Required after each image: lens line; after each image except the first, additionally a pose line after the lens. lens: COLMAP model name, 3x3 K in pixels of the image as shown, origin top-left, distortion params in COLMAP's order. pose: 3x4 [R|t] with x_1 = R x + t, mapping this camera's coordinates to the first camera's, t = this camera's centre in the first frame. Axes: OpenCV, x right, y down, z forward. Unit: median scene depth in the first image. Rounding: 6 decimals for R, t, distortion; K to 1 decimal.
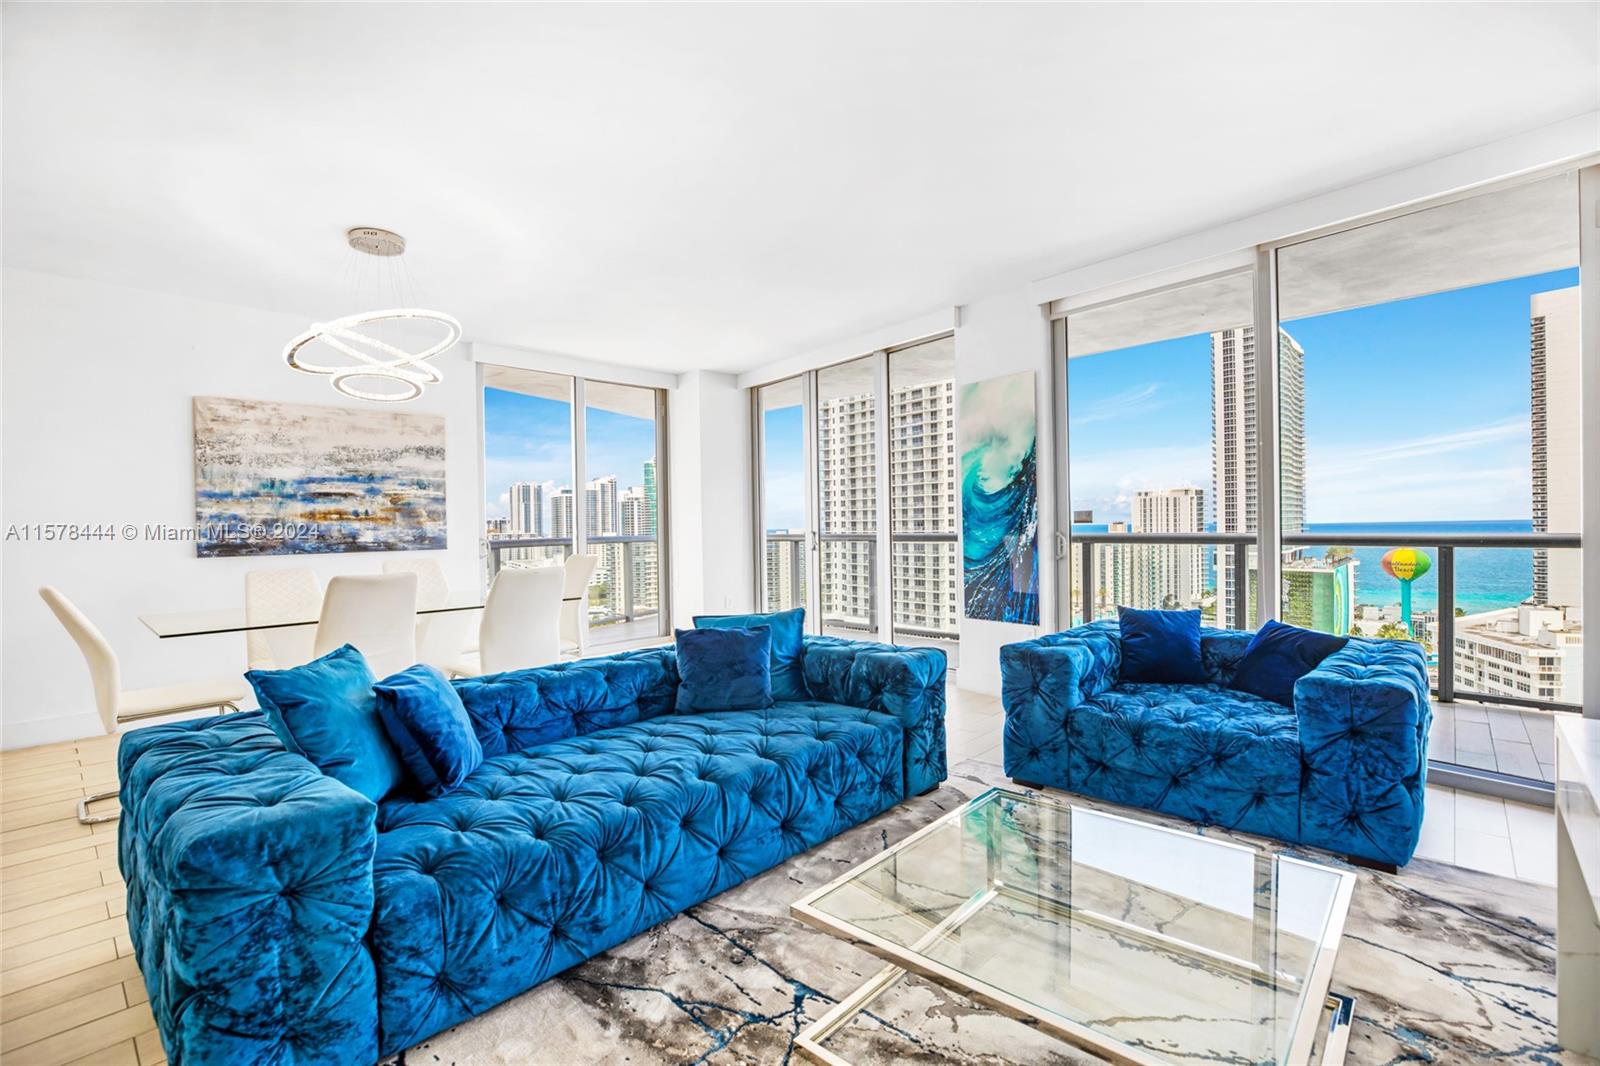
lens RADIAL K [[733.5, 0, 806.4], [0, 733.5, 533.0], [0, 0, 1]] dist [-0.043187, 0.010850]
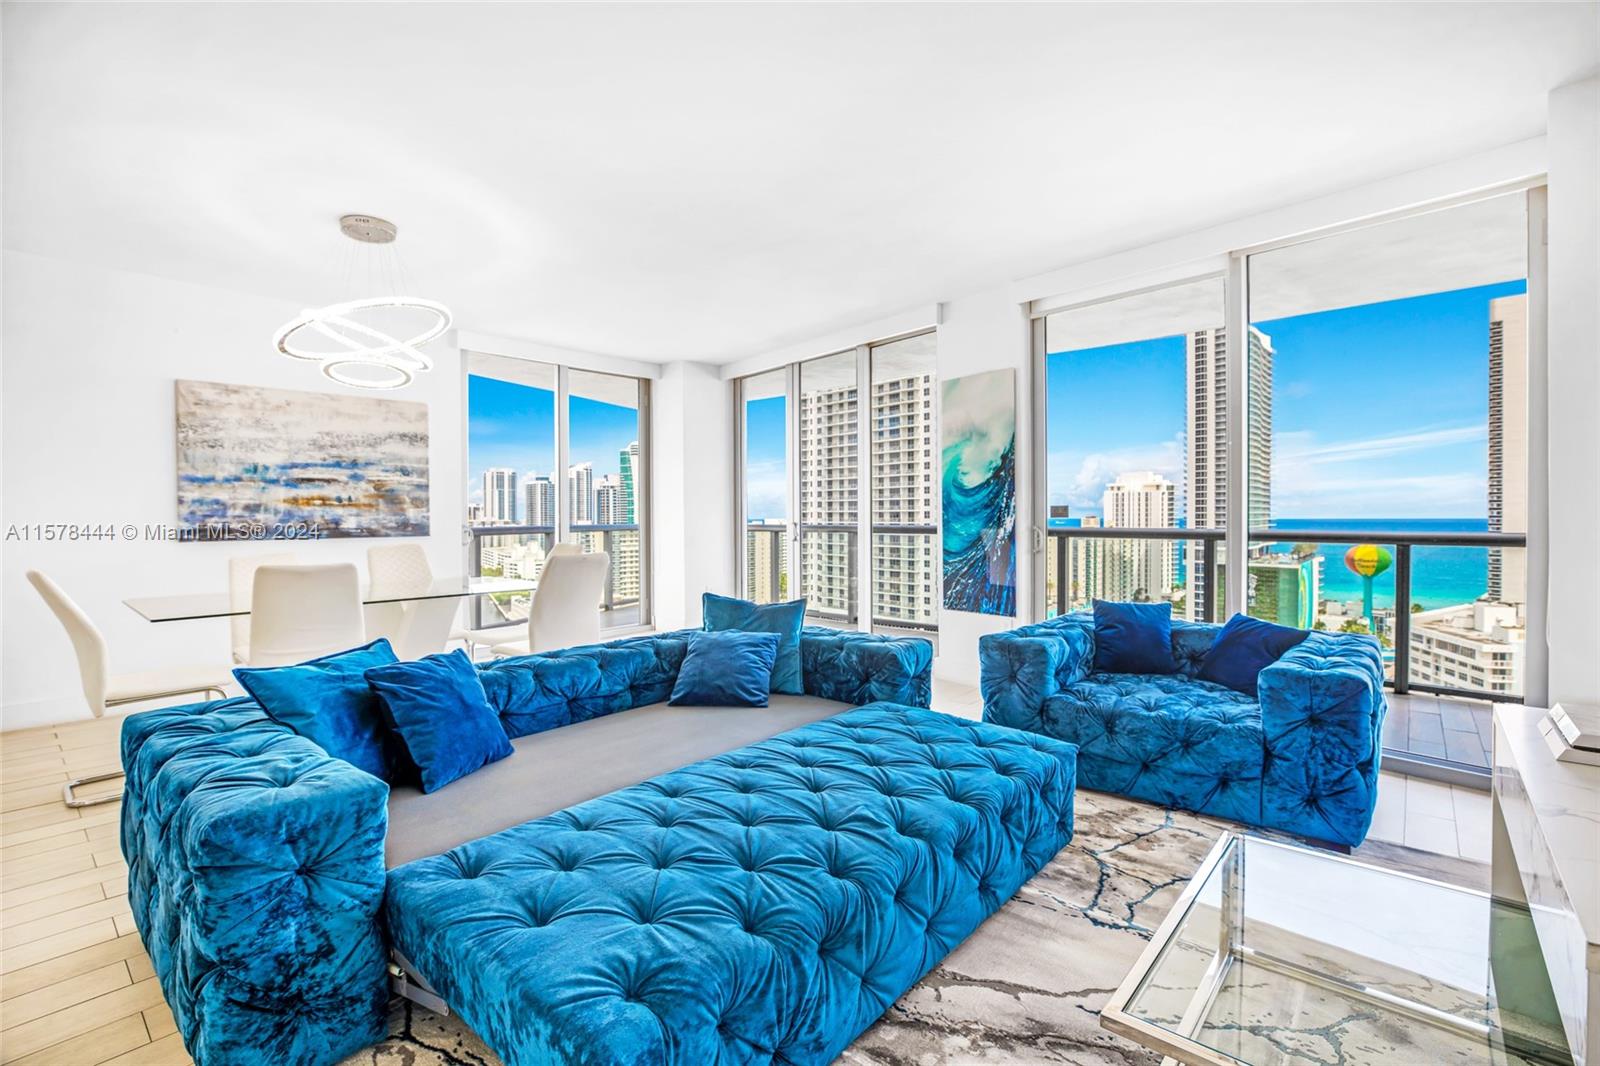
lens RADIAL K [[733.5, 0, 806.2], [0, 733.5, 523.3], [0, 0, 1]] dist [-0.043187, 0.010850]
pose [[0.999391, 0.012082, 0.032722, -0.011594], [-0.012094, 0.999927, 0.000166, -0.002216], [-0.032718, -0.000562, 0.999464, -0.018577]]
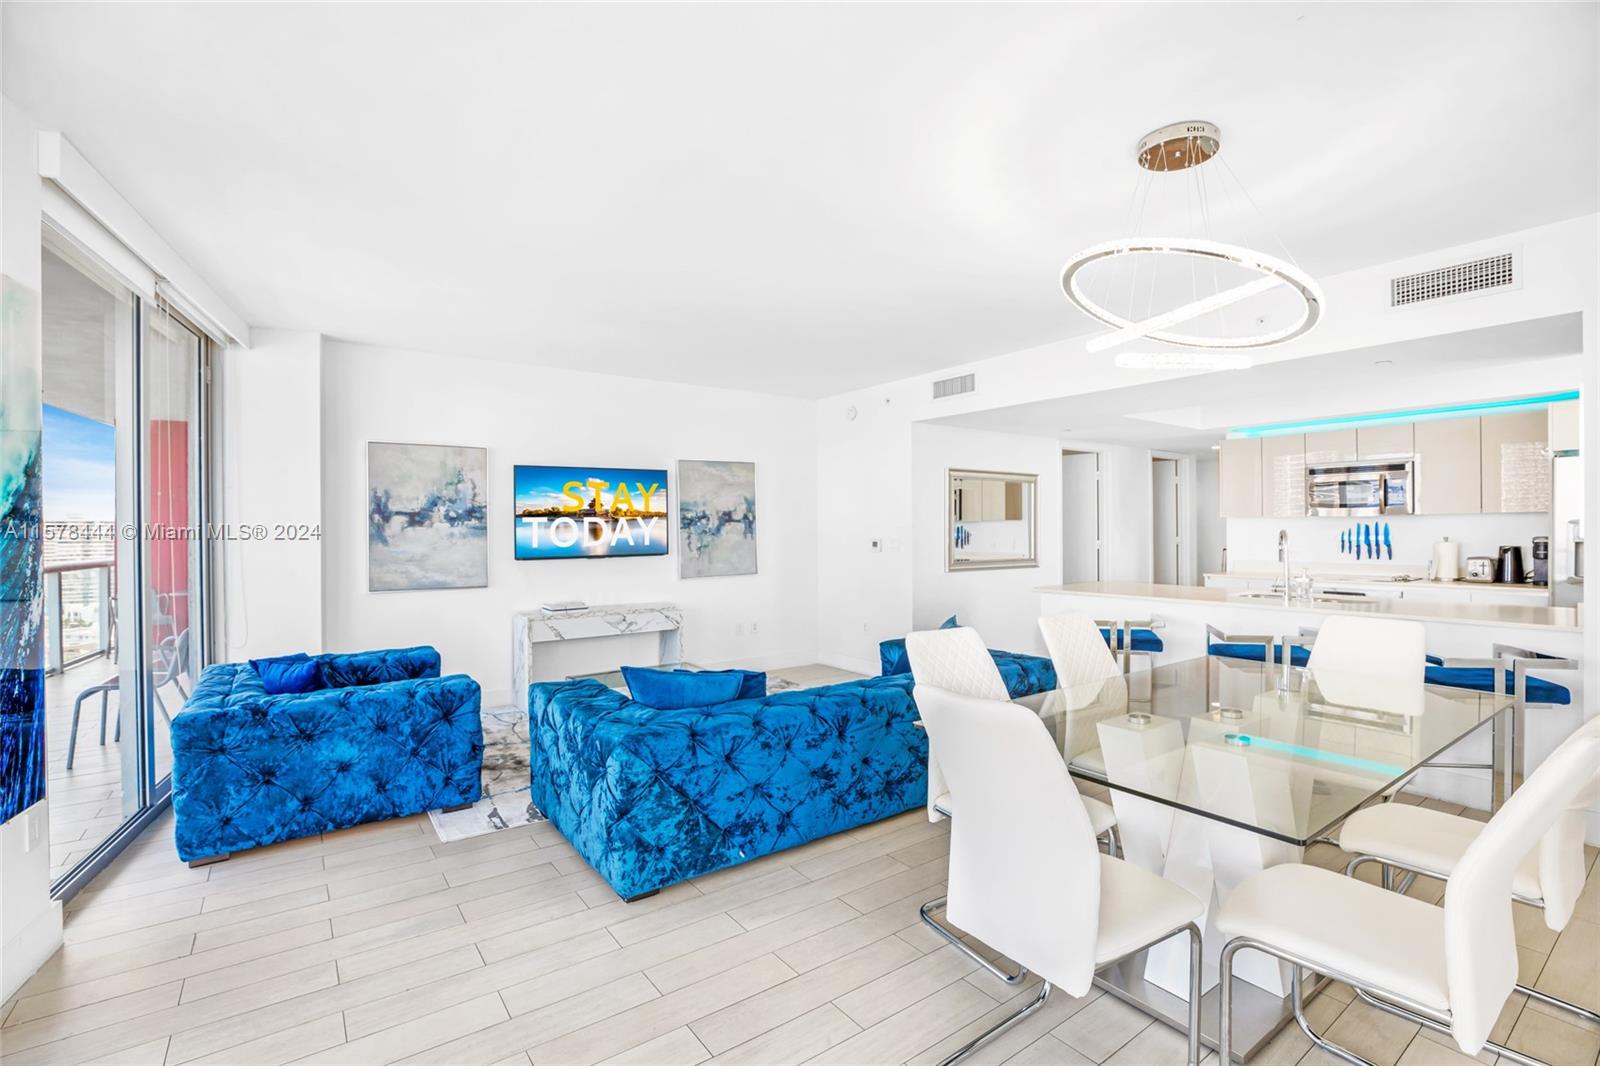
lens RADIAL K [[733.5, 0, 812.3], [0, 733.5, 530.3], [0, 0, 1]] dist [-0.043187, 0.010850]
pose [[-0.980027, 0.021977, 0.197645, -0.299981], [0.024412, 0.999653, 0.009892, -0.049237], [-0.197359, 0.014520, -0.980224, 1.321497]]
